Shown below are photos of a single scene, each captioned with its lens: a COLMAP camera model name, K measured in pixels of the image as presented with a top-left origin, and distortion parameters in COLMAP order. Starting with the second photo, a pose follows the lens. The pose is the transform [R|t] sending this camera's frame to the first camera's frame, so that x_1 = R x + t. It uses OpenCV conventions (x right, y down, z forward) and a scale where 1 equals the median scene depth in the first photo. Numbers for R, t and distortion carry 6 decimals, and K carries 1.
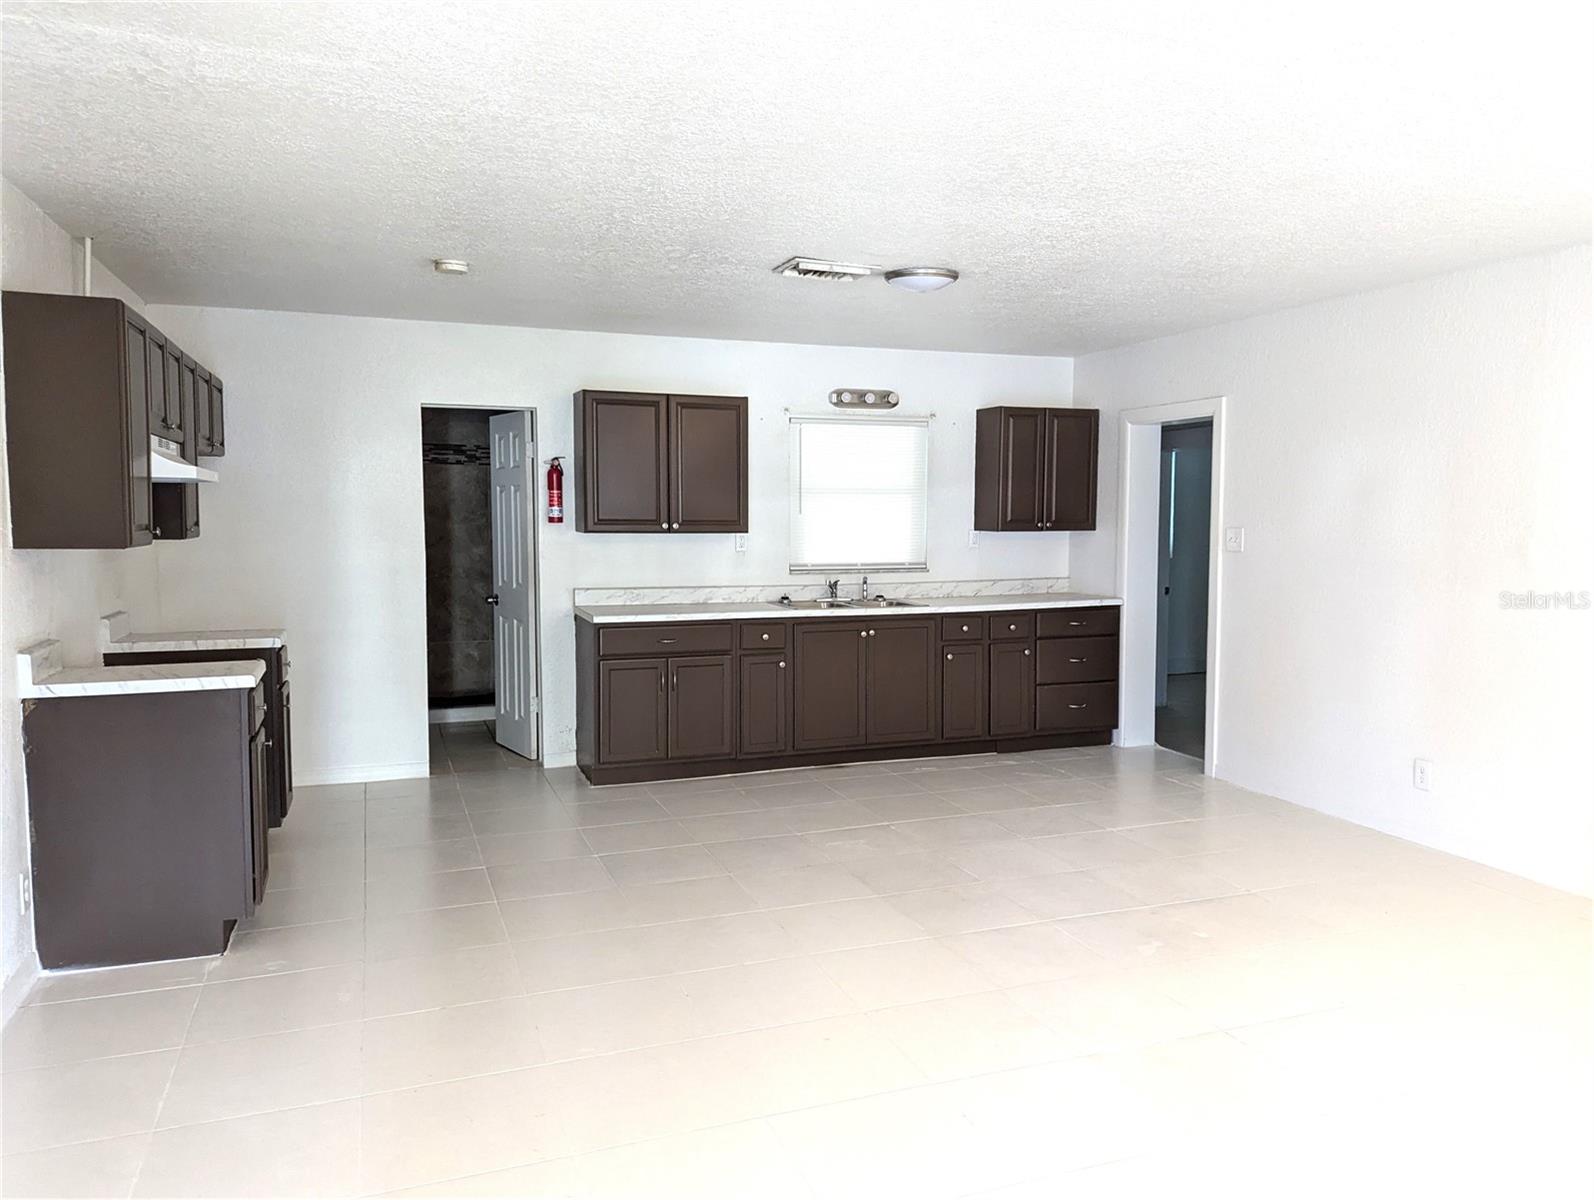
lens RADIAL K [[1177.8, 0, 815.7], [0, 1177.8, 607.8], [0, 0, 1]] dist [0.076994, -0.082588]
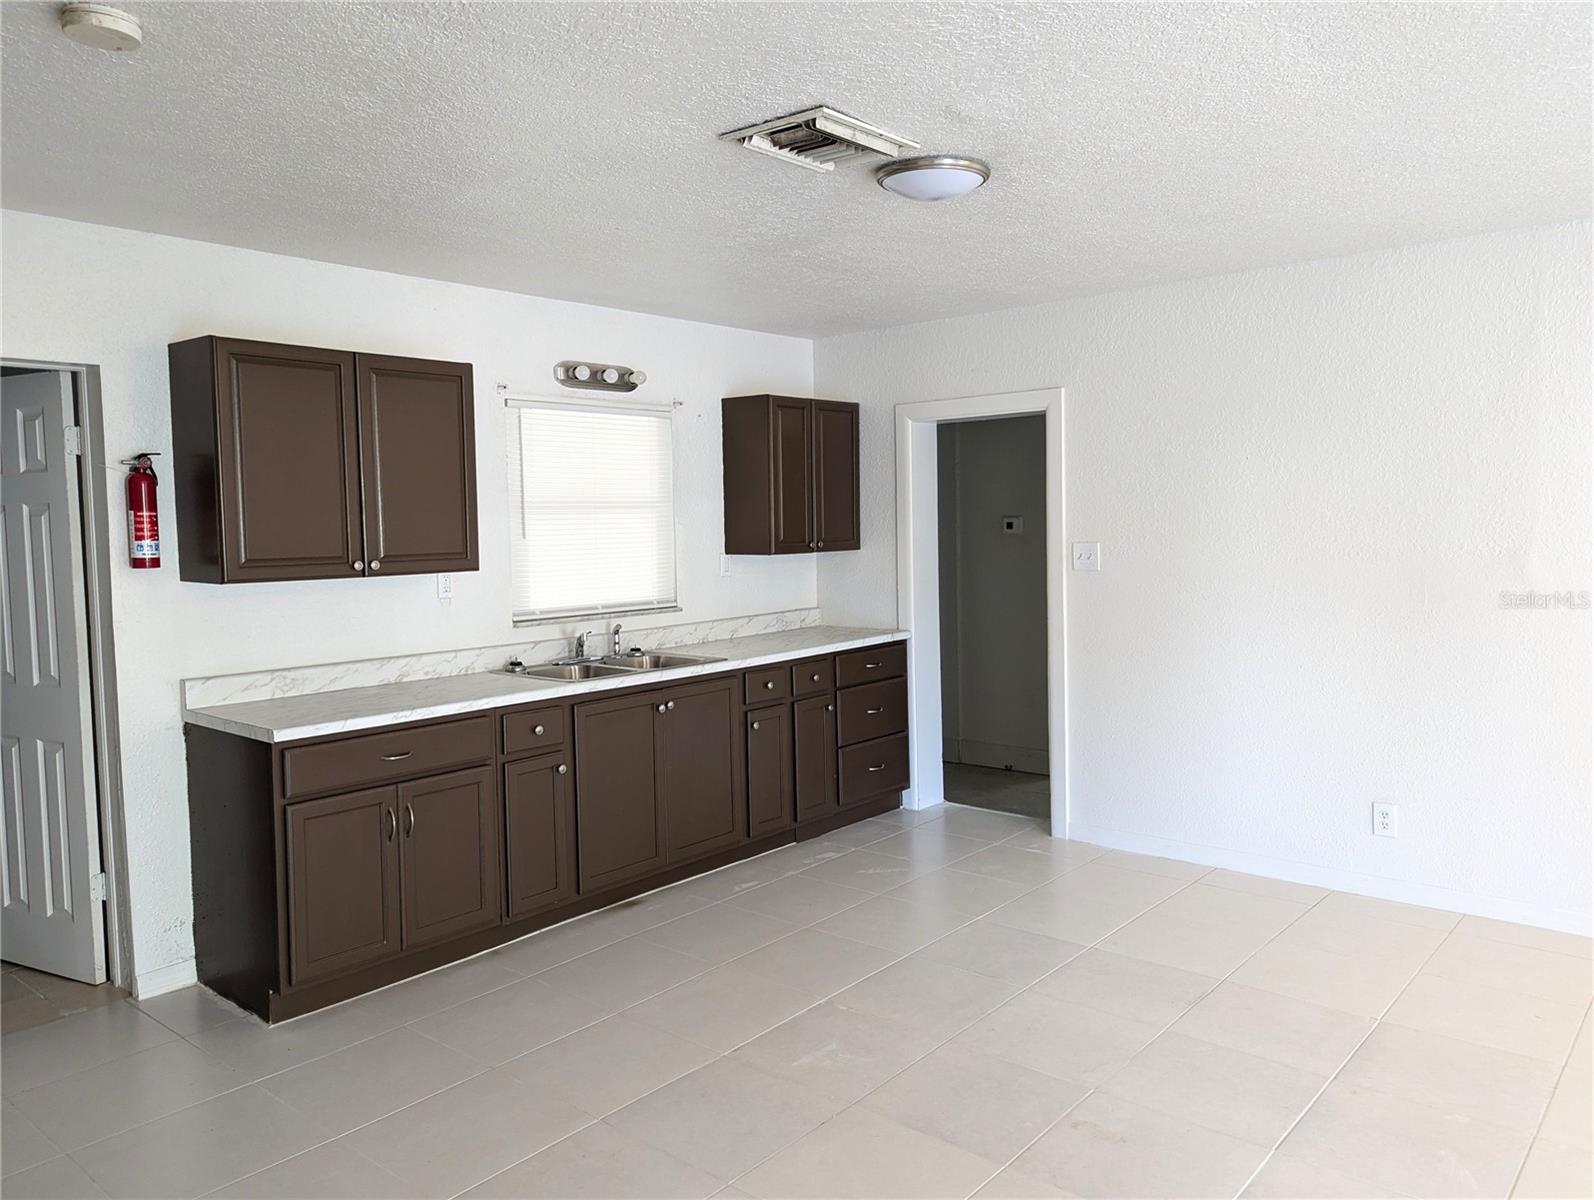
lens RADIAL K [[1168.4, 0, 801.2], [0, 1168.4, 592.8], [0, 0, 1]] dist [0.067980, -0.069914]
pose [[0.877495, -0.050735, 0.476895, -0.212536], [0.061724, 0.998066, -0.007394, -0.035580], [-0.475598, 0.035924, 0.878929, 0.342560]]
